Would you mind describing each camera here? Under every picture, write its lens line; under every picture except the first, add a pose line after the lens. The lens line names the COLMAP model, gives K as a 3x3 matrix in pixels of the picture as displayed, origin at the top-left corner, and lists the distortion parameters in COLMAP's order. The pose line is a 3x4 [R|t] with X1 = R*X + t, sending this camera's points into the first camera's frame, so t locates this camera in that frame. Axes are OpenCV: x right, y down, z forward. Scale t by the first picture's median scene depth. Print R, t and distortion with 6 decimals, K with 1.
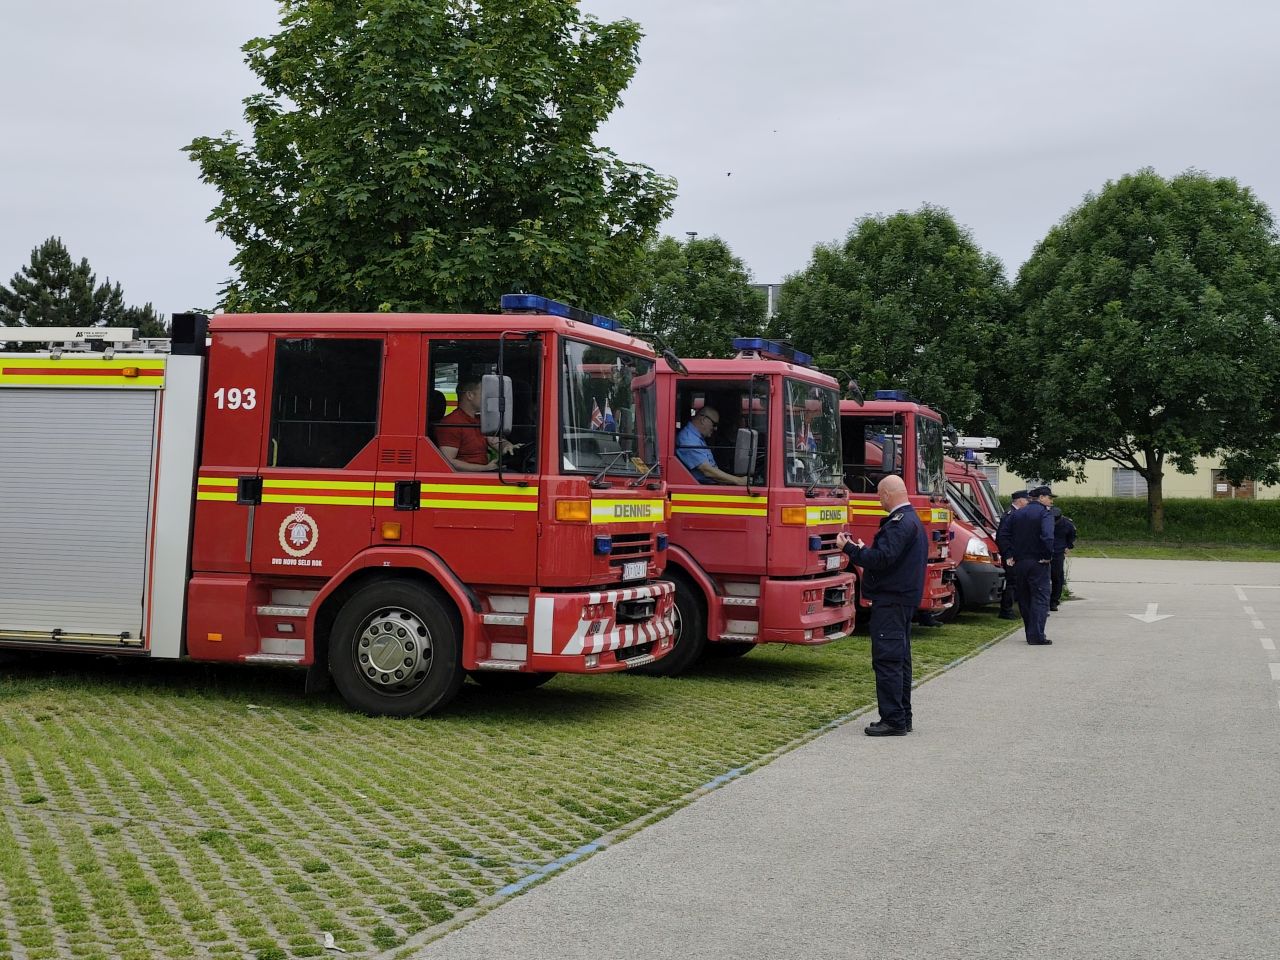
lens RADIAL K [[1708.1, 0, 652.0], [0, 1708.1, 459.3], [0, 0, 1]] dist [0.205827, -0.777823]
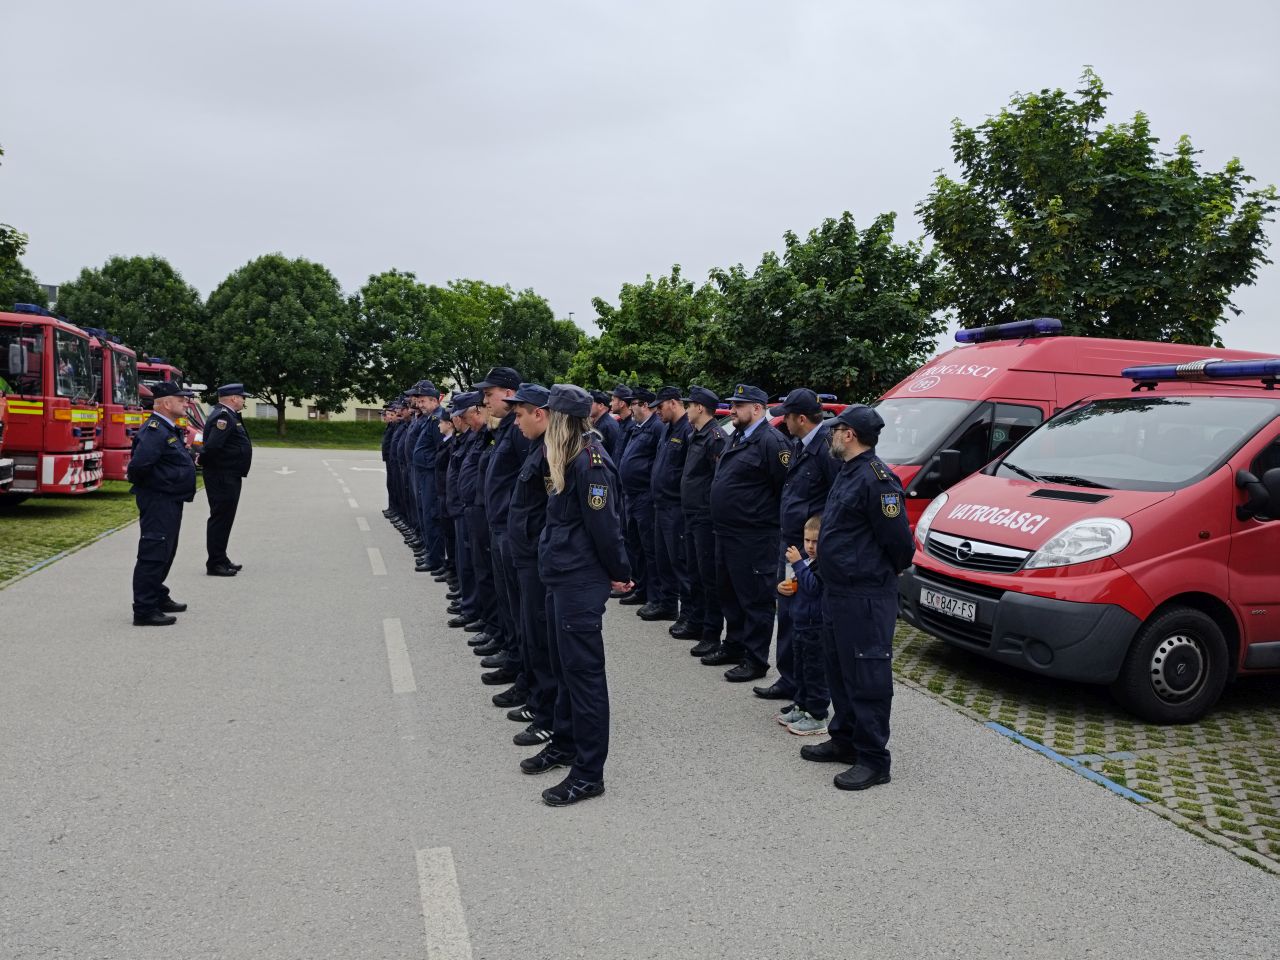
lens RADIAL K [[865.9, 0, 634.5], [0, 865.9, 484.6], [0, 0, 1]] dist [0.033479, -0.038778]
pose [[0.780678, -0.020294, 0.624604, -0.027171], [-0.038713, 0.995983, 0.080746, 0.001173], [-0.623733, -0.087217, 0.776756, -0.062958]]
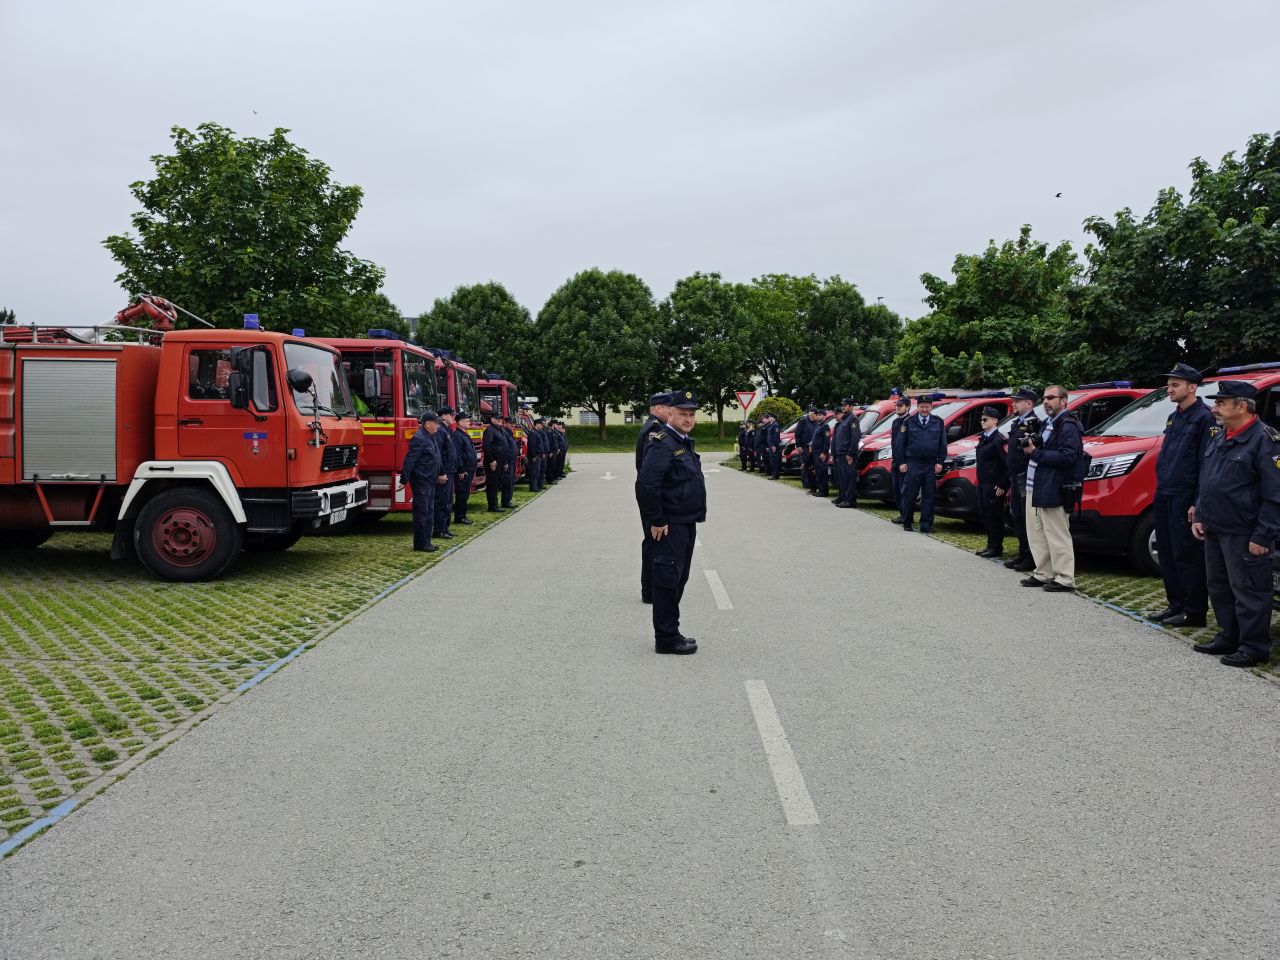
lens RADIAL K [[863.6, 0, 650.8], [0, 863.6, 468.4], [0, 0, 1]] dist [0.062200, -0.063875]
pose [[0.939920, -0.040517, 0.338982, -0.019259], [0.017044, 0.997263, 0.071940, 0.000664], [-0.340969, -0.061840, 0.938038, -0.028492]]
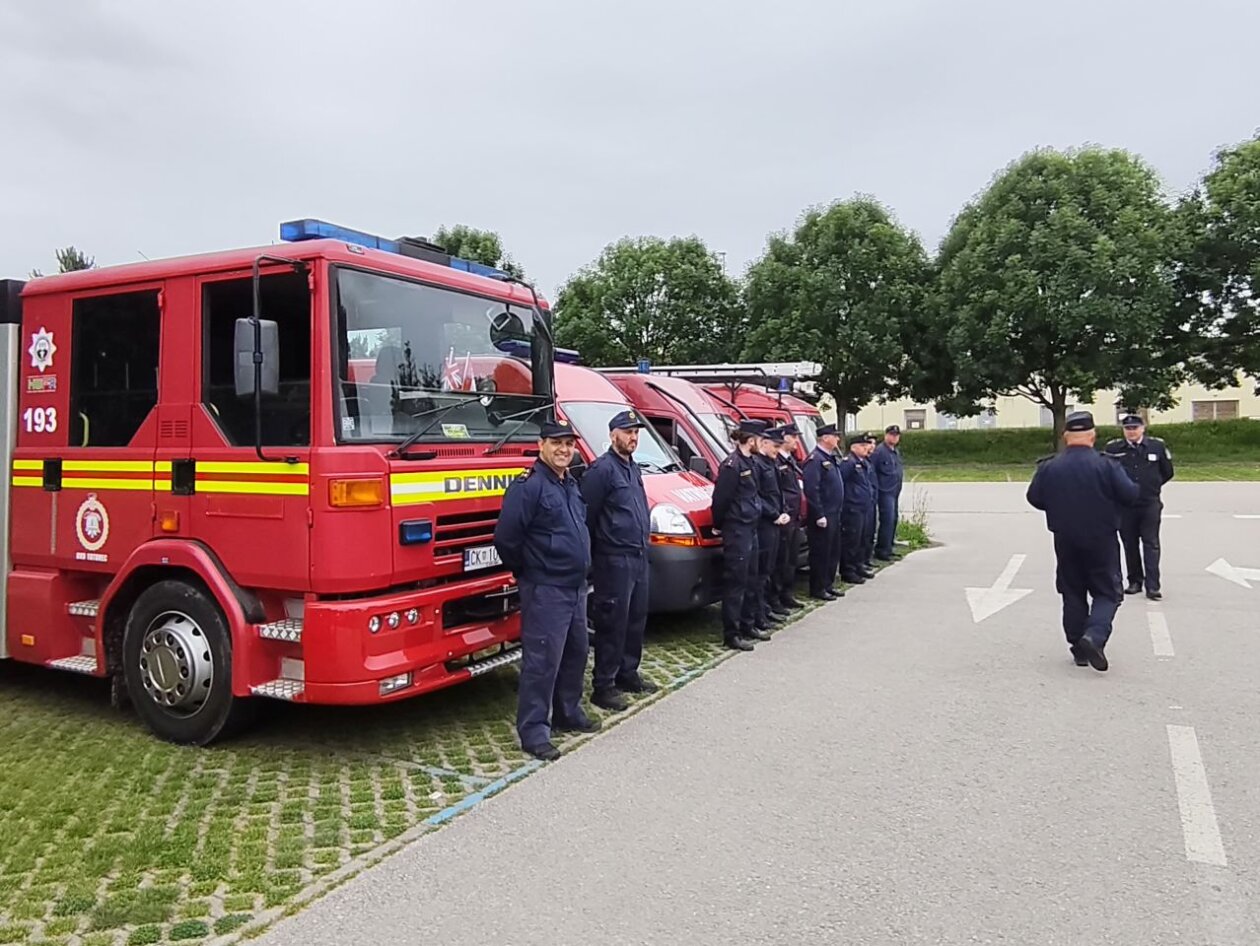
lens RADIAL K [[945.0, 0, 627.5], [0, 945.0, 466.8], [0, 0, 1]] dist [-0.001350, -0.006943]
pose [[0.984825, -0.035544, -0.169870, 0.117740], [0.043913, 0.997987, 0.045765, 0.007939], [0.167902, -0.052530, 0.984403, 0.338347]]
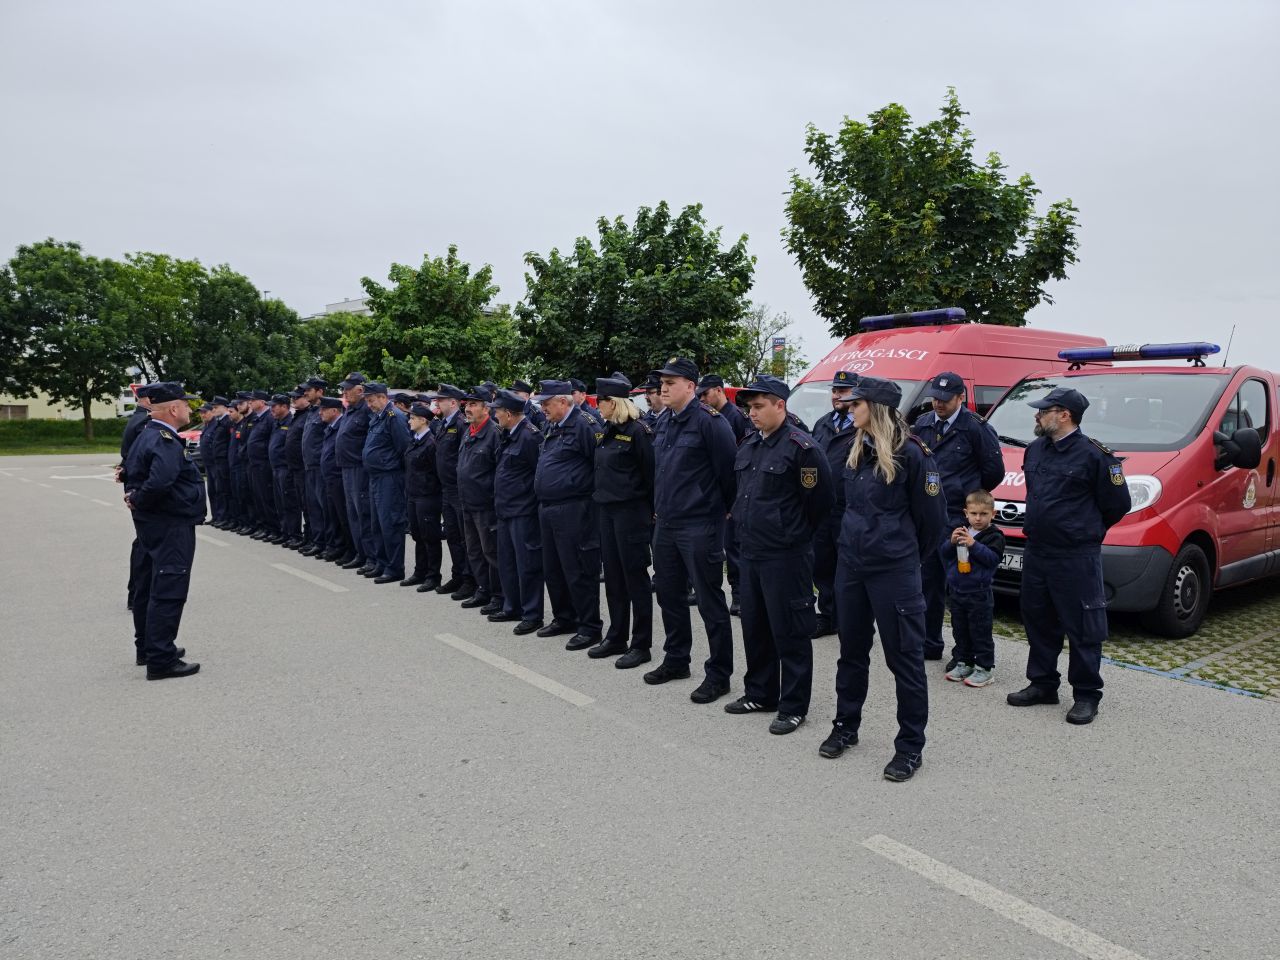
lens RADIAL K [[867.0, 0, 637.7], [0, 867.0, 483.3], [0, 0, 1]] dist [0.029370, -0.032780]
pose [[0.519098, -0.075420, 0.851381, -0.063745], [-0.006035, 0.995751, 0.091889, 0.001244], [-0.854694, -0.052838, 0.516437, -0.021464]]
